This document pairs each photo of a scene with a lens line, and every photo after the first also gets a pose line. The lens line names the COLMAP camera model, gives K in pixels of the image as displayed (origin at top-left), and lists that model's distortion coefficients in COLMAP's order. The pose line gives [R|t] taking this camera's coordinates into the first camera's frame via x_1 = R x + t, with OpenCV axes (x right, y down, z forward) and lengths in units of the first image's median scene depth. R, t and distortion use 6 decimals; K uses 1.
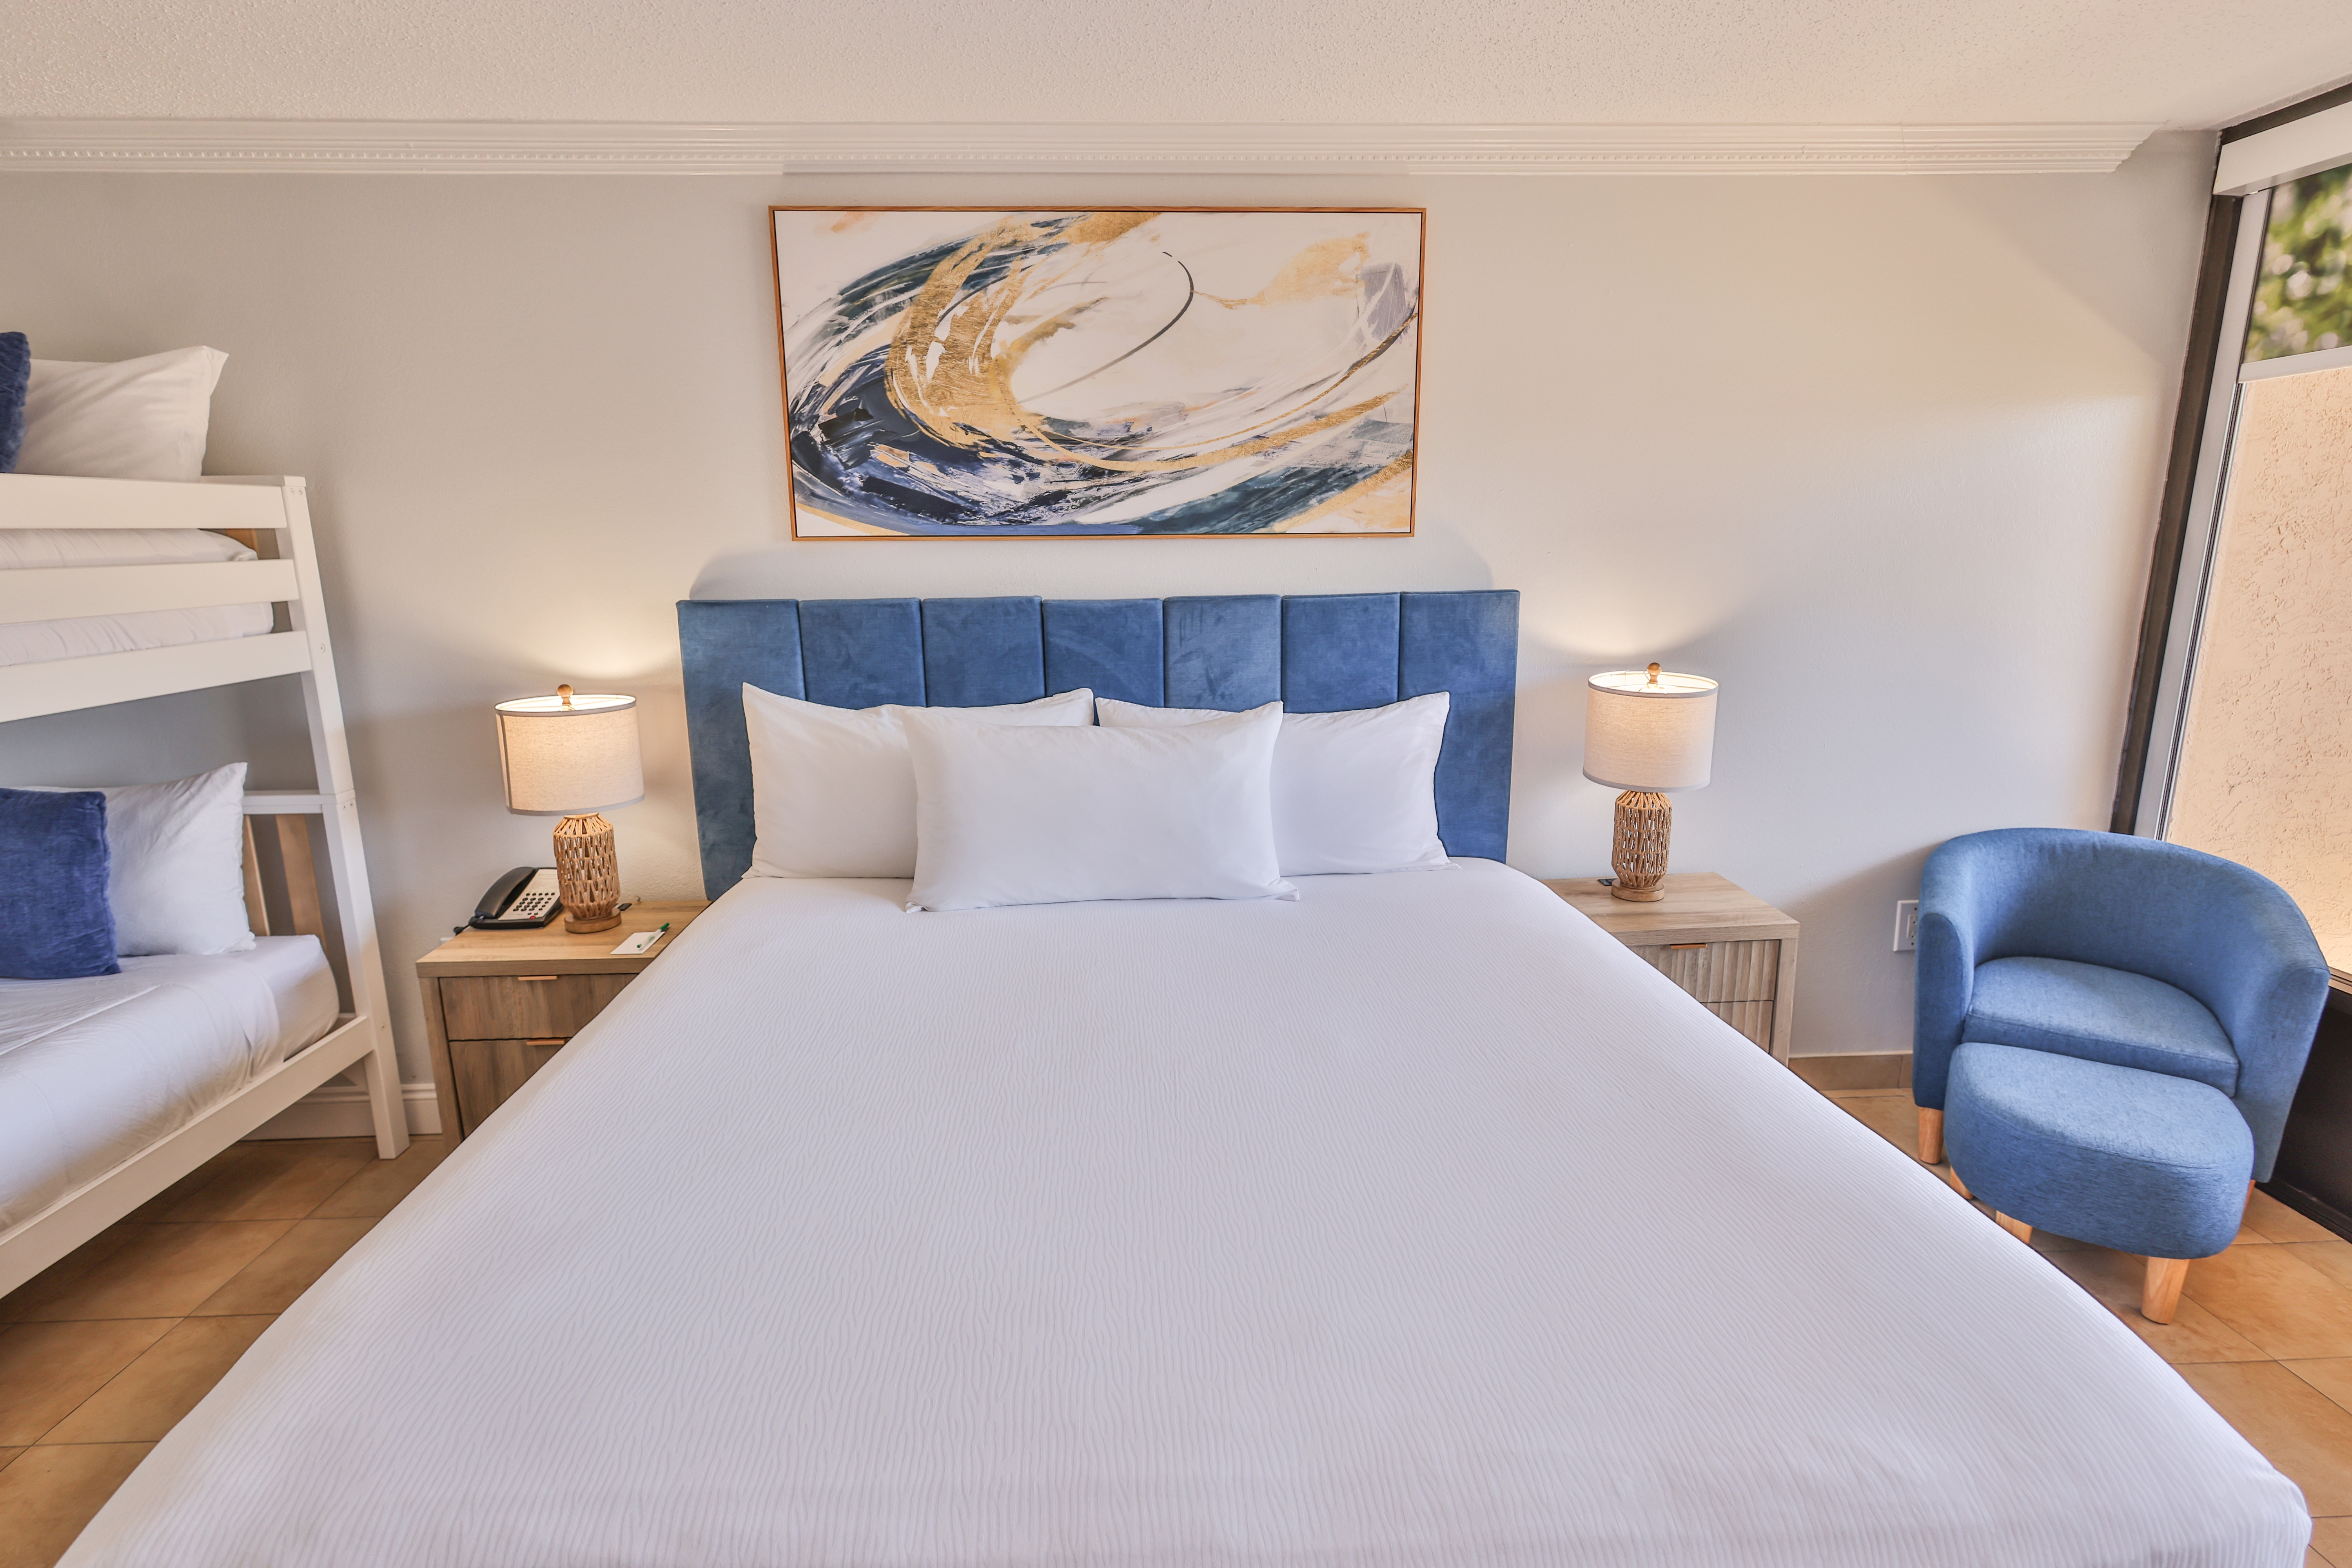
lens RADIAL K [[1151.9, 0, 1167.0], [0, 1151.9, 776.0], [0, 0, 1]] dist [0.000051, 0.001328]
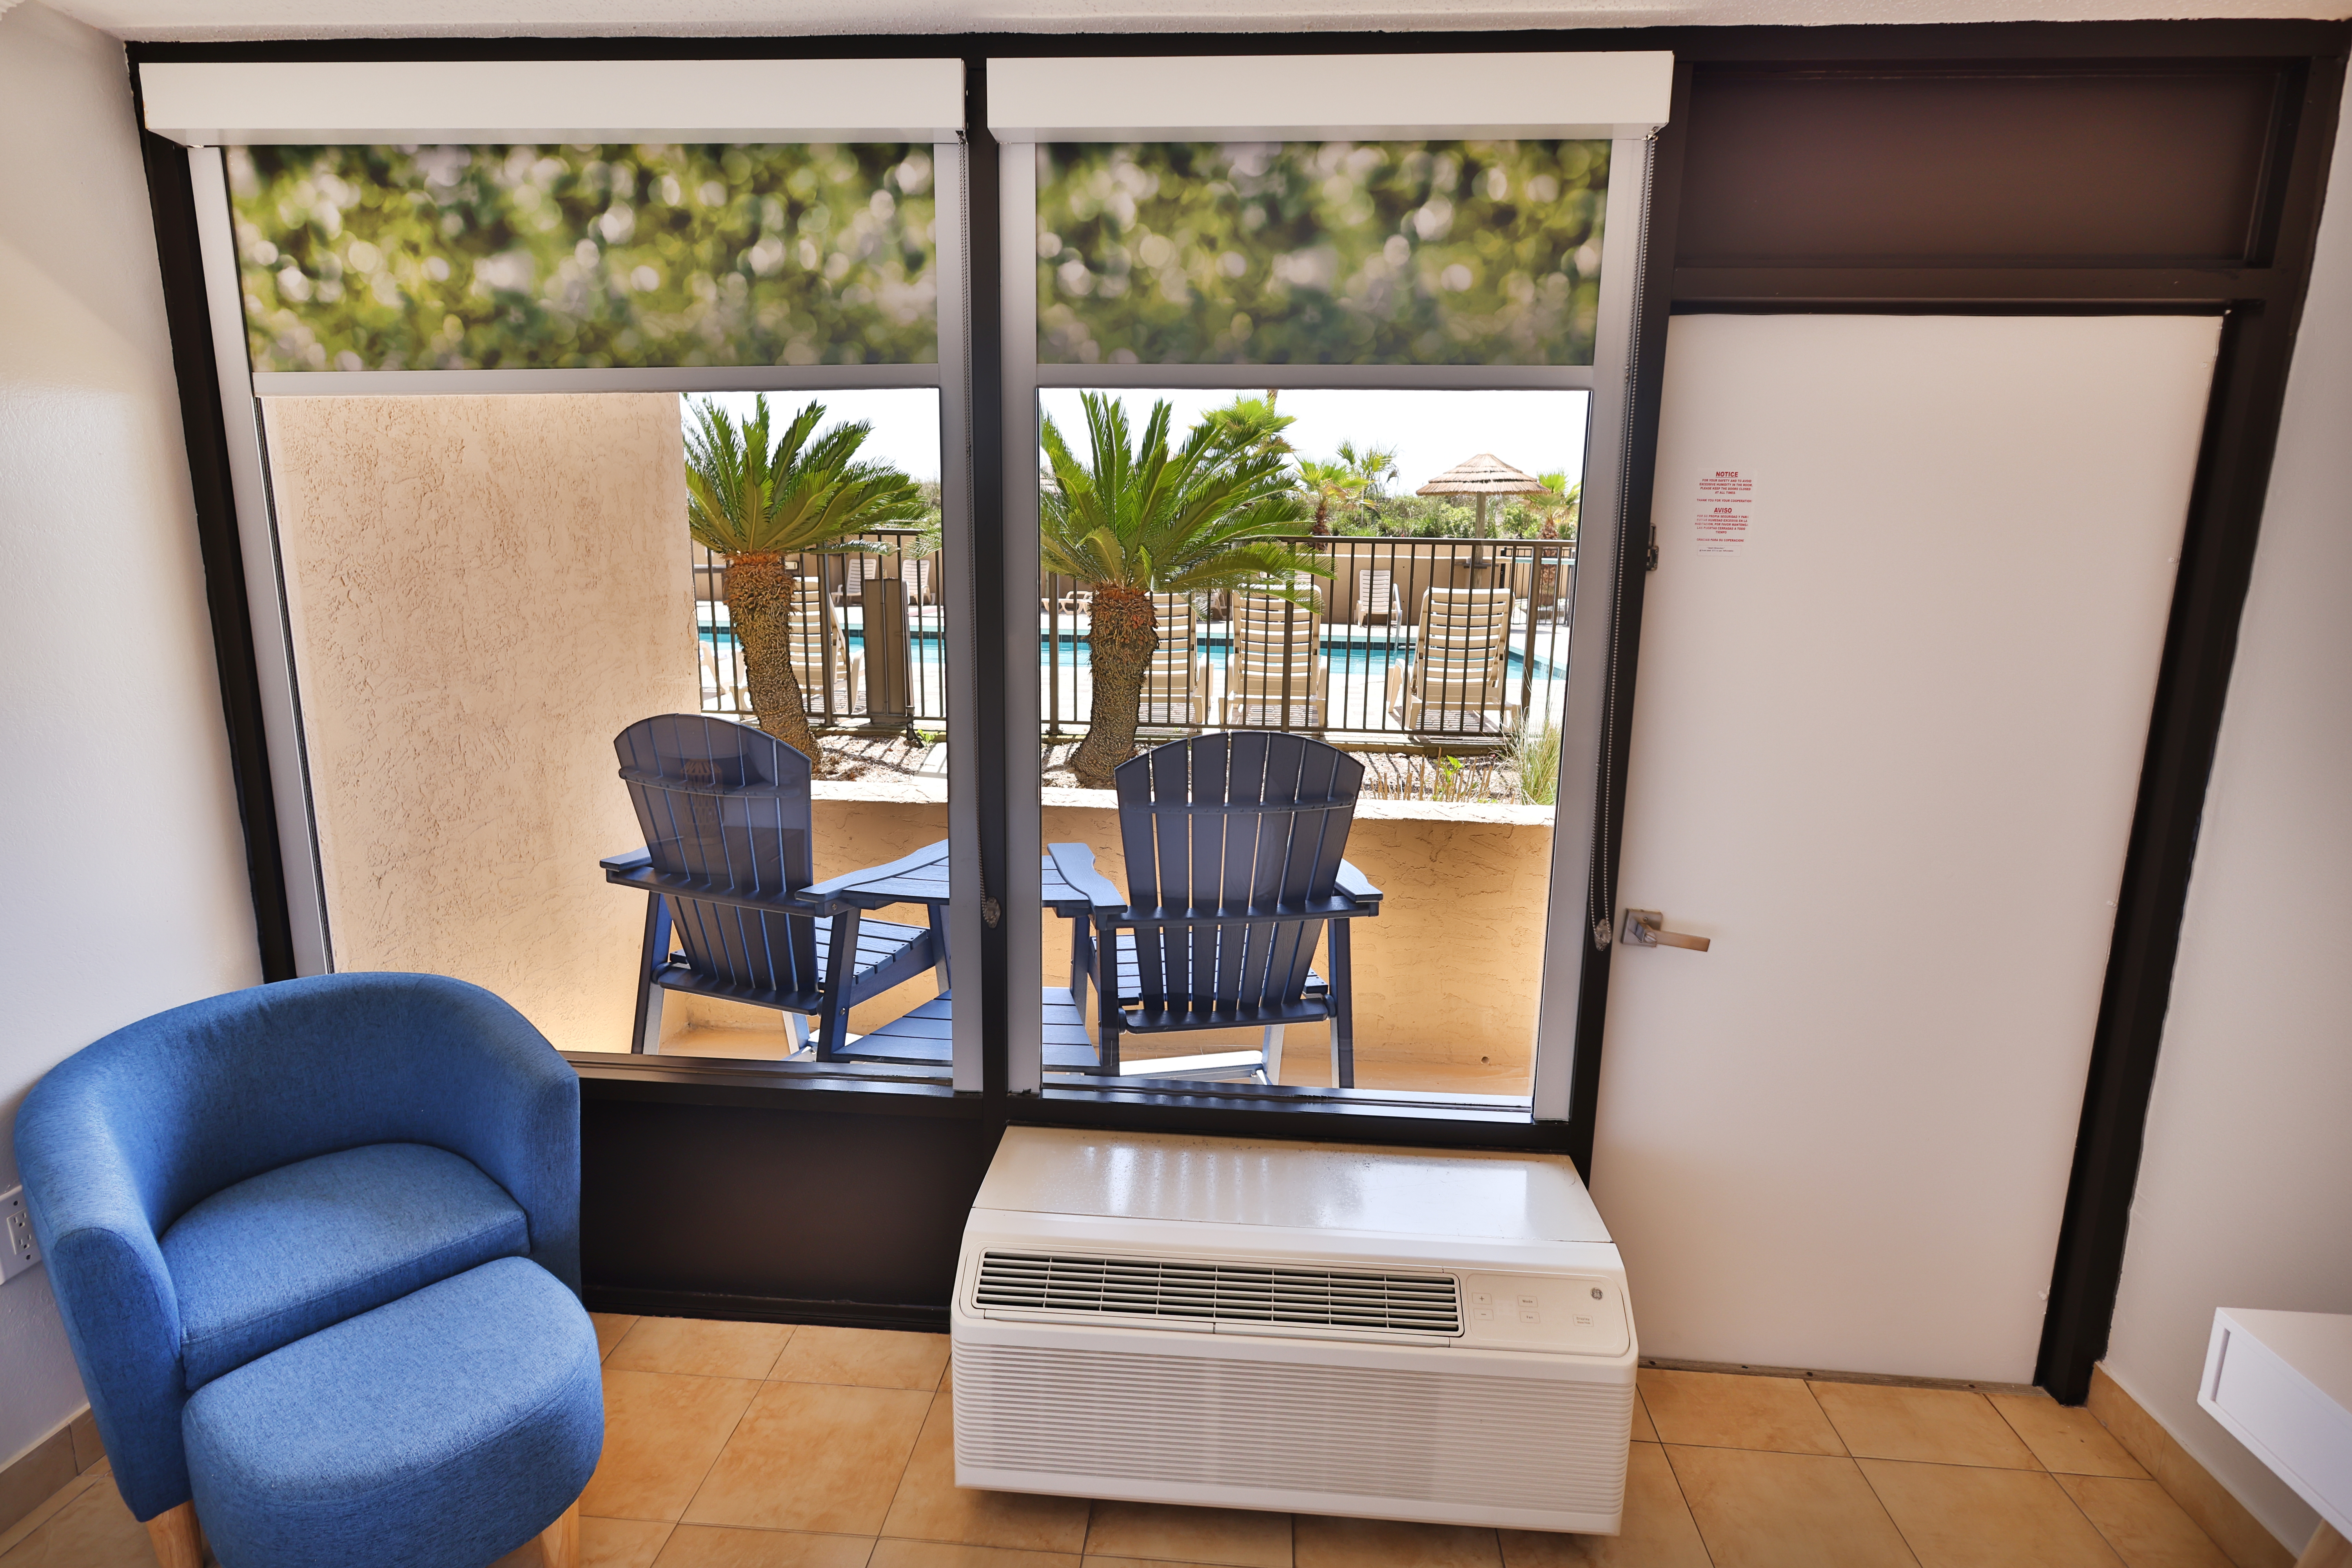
lens RADIAL K [[1151.9, 0, 1186.0], [0, 1151.9, 782.5], [0, 0, 1]] dist [0.000051, 0.001328]
pose [[0.113287, -0.175845, 0.977878, 0.188302], [0.187114, 0.970379, 0.152820, -0.087809], [-0.975784, 0.165662, 0.142834, 0.315218]]
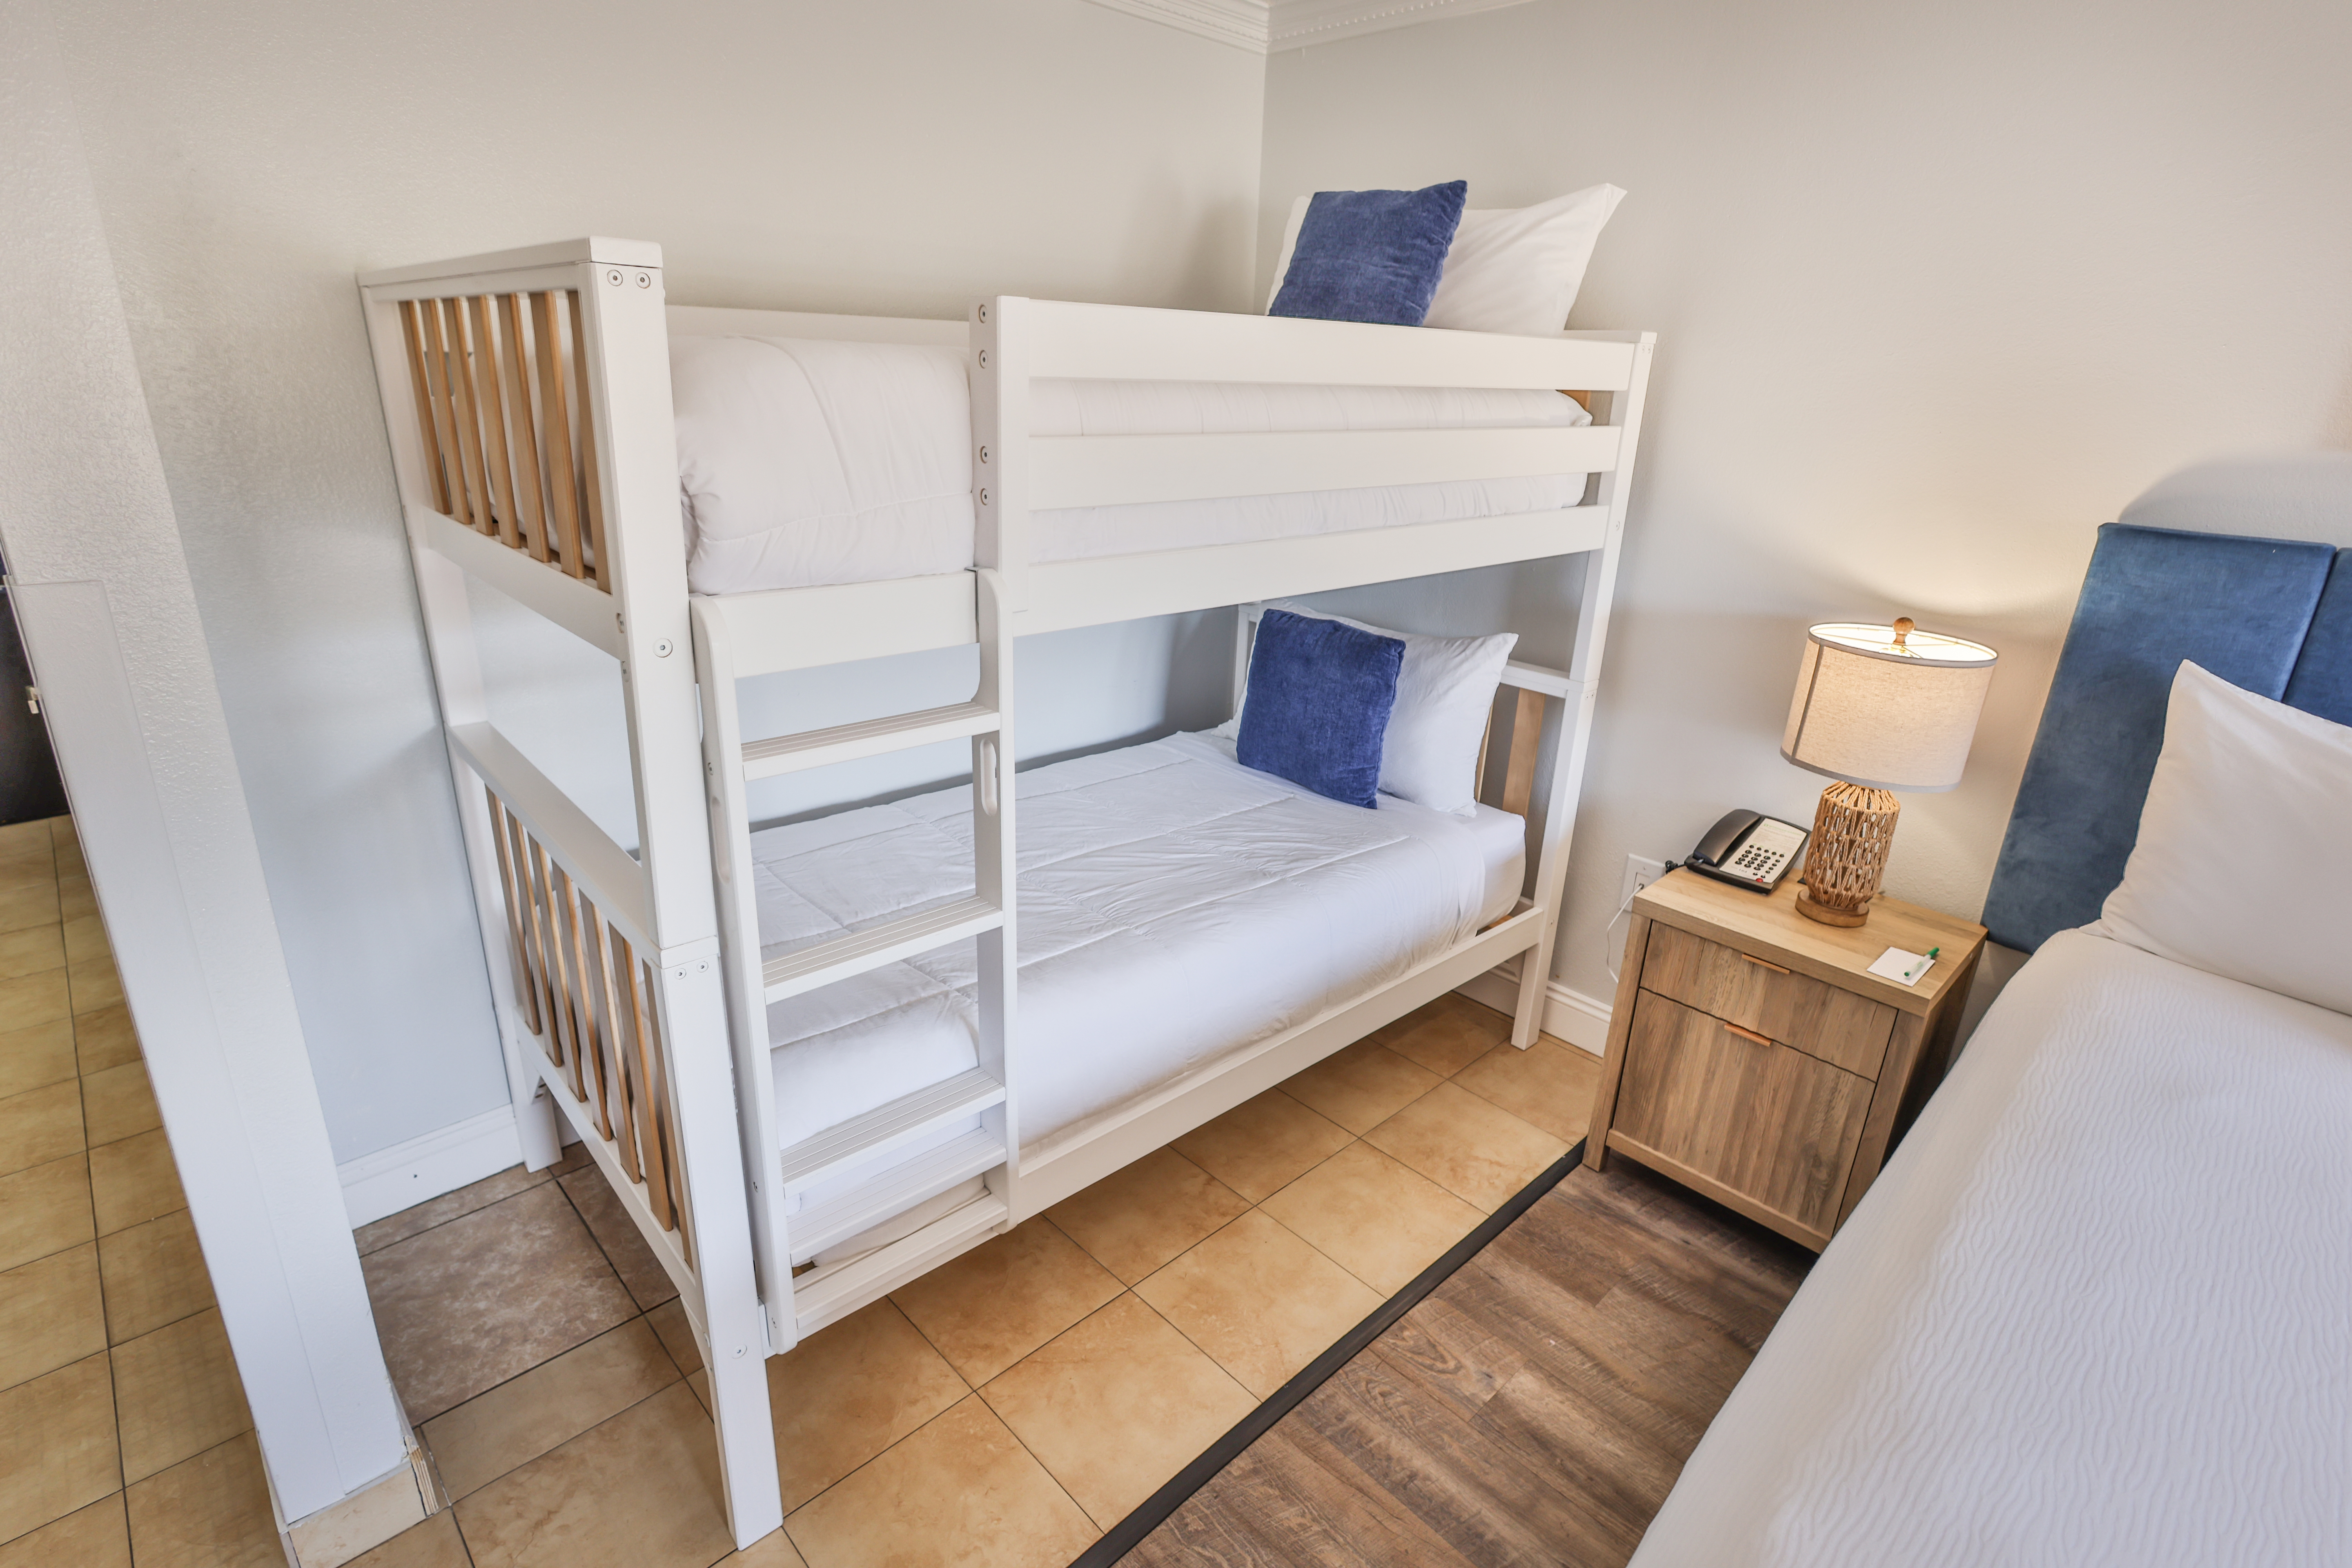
lens RADIAL K [[1151.9, 0, 1162.0], [0, 1151.9, 781.6], [0, 0, 1]] dist [0.000051, 0.001328]
pose [[0.657604, 0.286976, -0.696564, -0.272487], [-0.197092, 0.957938, 0.208590, -0.035866], [0.727126, 0.000118, 0.686504, 0.104995]]
